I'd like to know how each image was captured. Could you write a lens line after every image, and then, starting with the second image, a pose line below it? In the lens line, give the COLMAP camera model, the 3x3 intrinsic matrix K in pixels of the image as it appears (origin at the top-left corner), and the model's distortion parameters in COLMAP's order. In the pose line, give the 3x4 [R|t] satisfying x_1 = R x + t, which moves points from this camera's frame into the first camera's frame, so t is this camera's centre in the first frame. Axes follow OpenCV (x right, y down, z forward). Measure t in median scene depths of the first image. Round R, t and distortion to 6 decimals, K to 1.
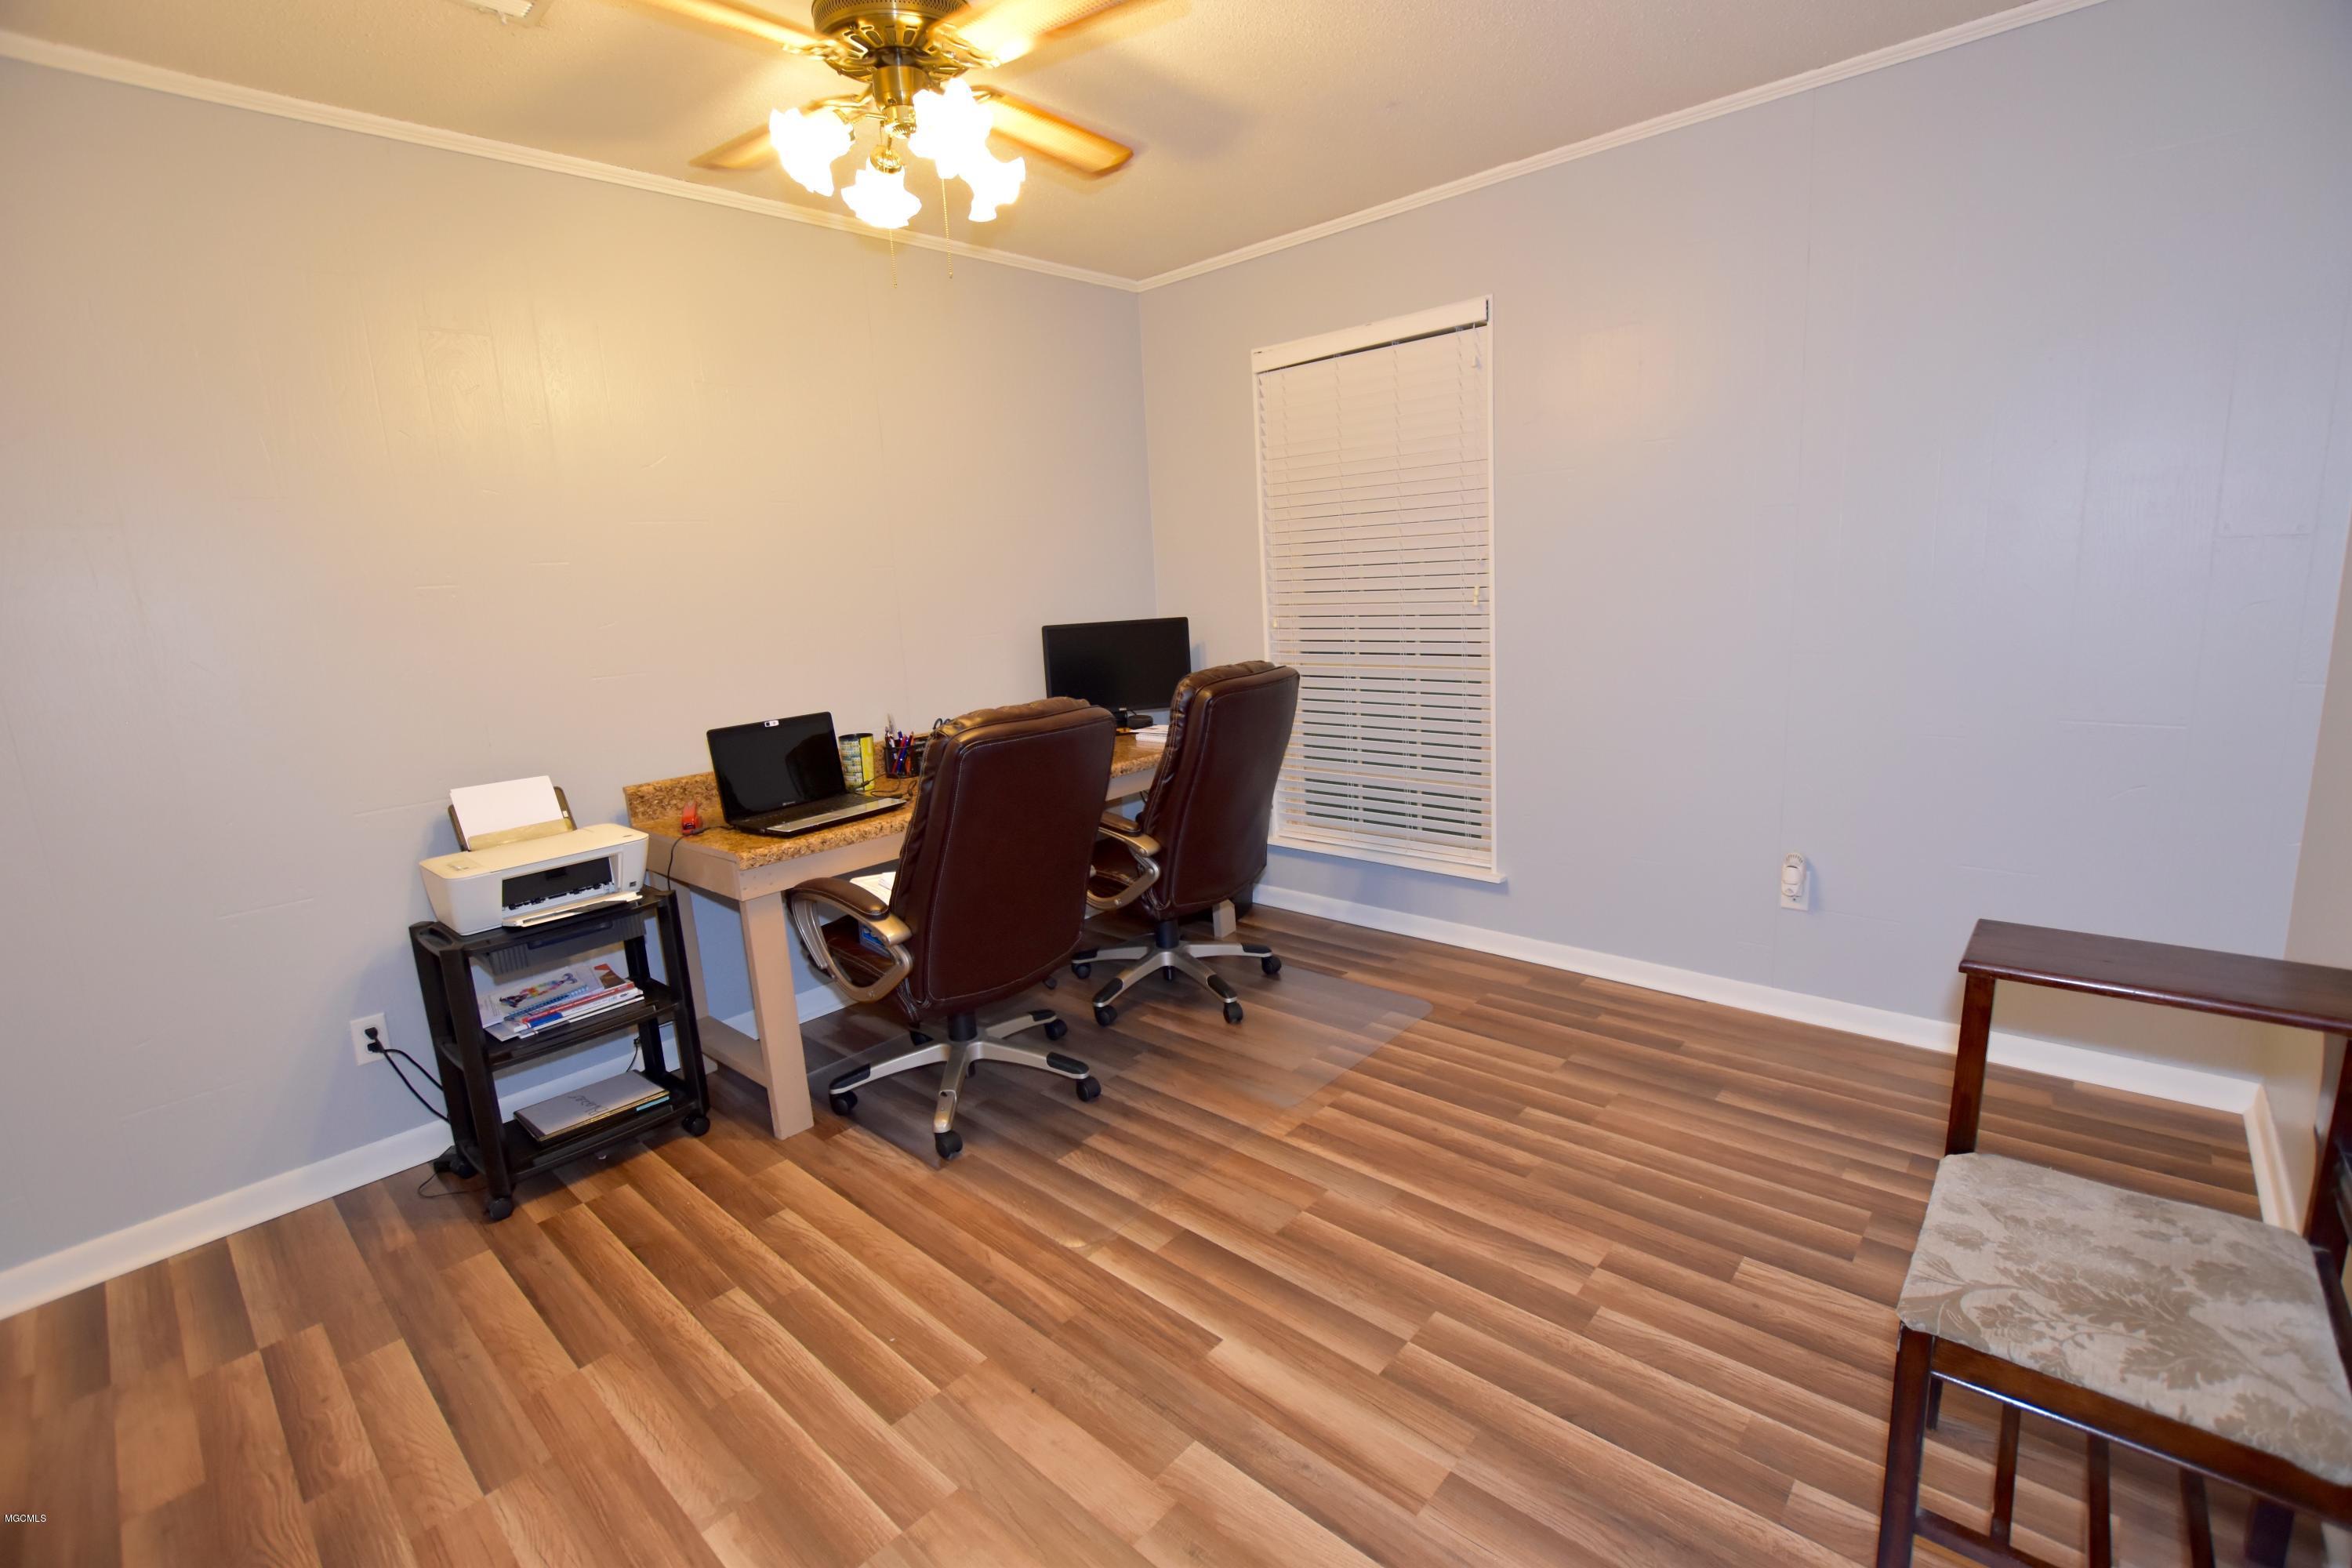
lens RADIAL K [[1038.8, 0, 1181.6], [0, 1038.8, 778.7], [0, 0, 1]] dist [-0.031112, 0.001219]
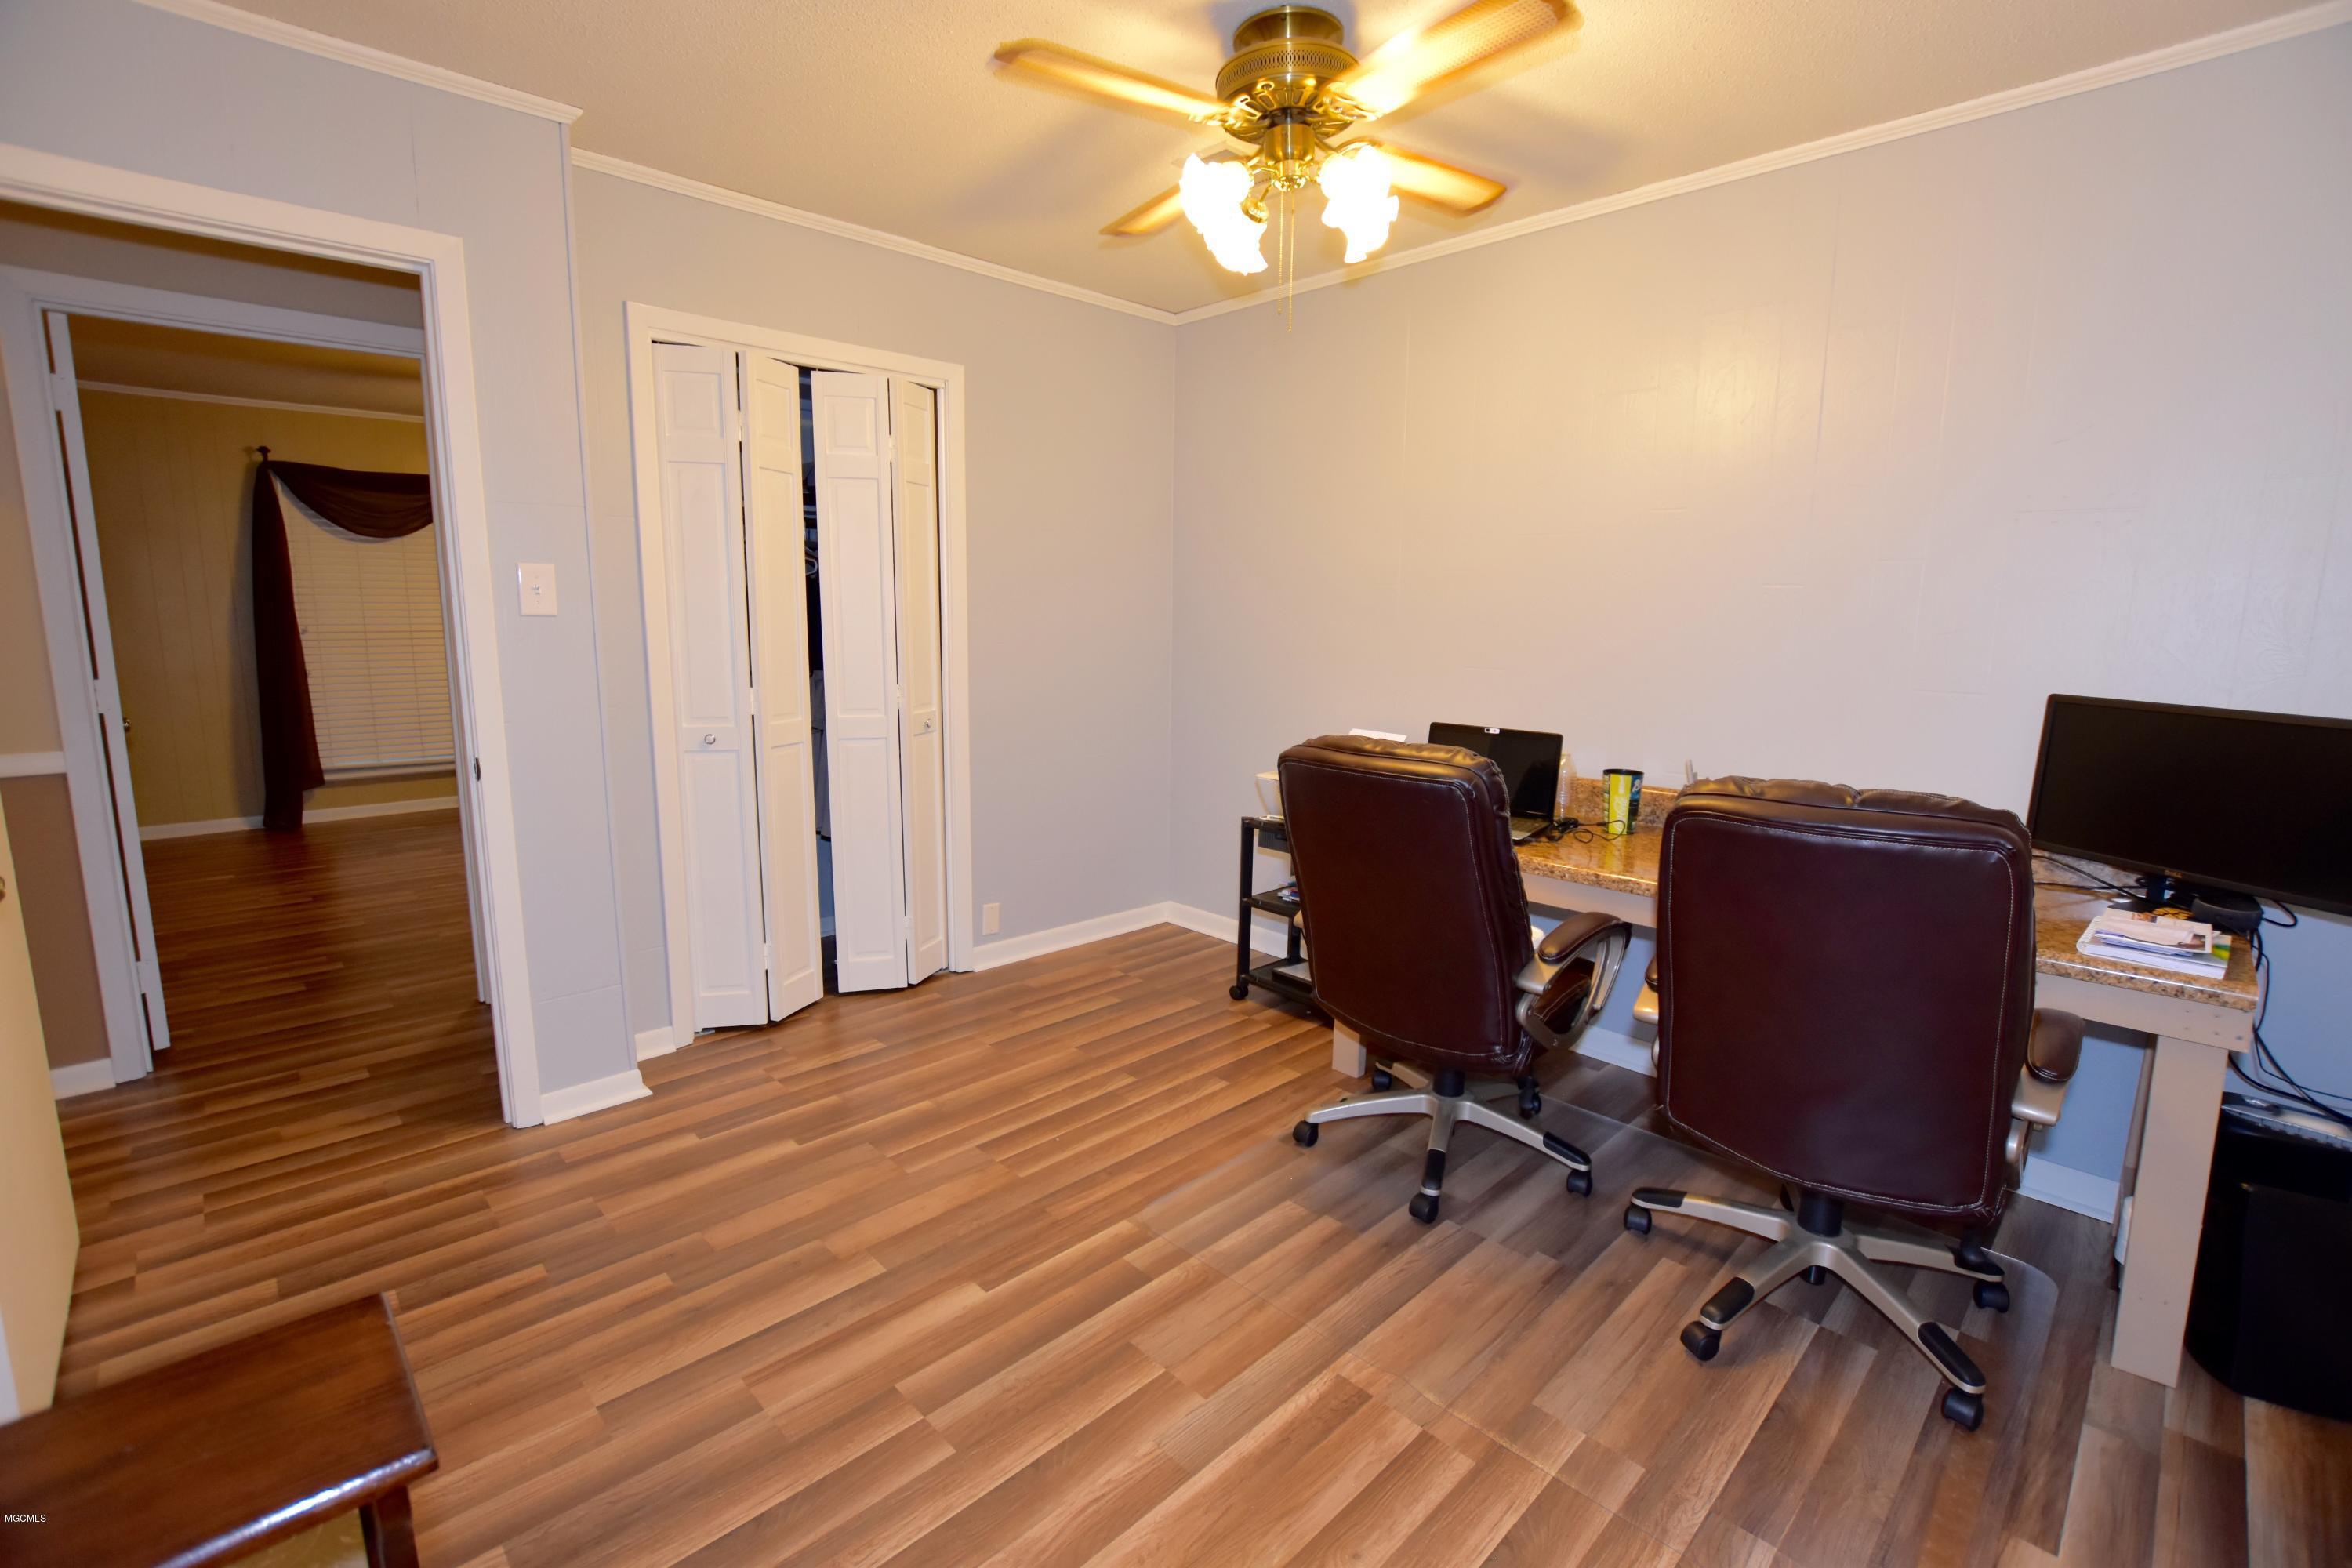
lens RADIAL K [[1038.8, 0, 1181.6], [0, 1038.8, 778.7], [0, 0, 1]] dist [-0.031112, 0.001219]
pose [[-0.058999, 0.215462, -0.974728, 0.896229], [-0.204940, 0.953016, 0.223068, -0.243551], [0.976995, 0.212922, -0.012071, 1.002191]]
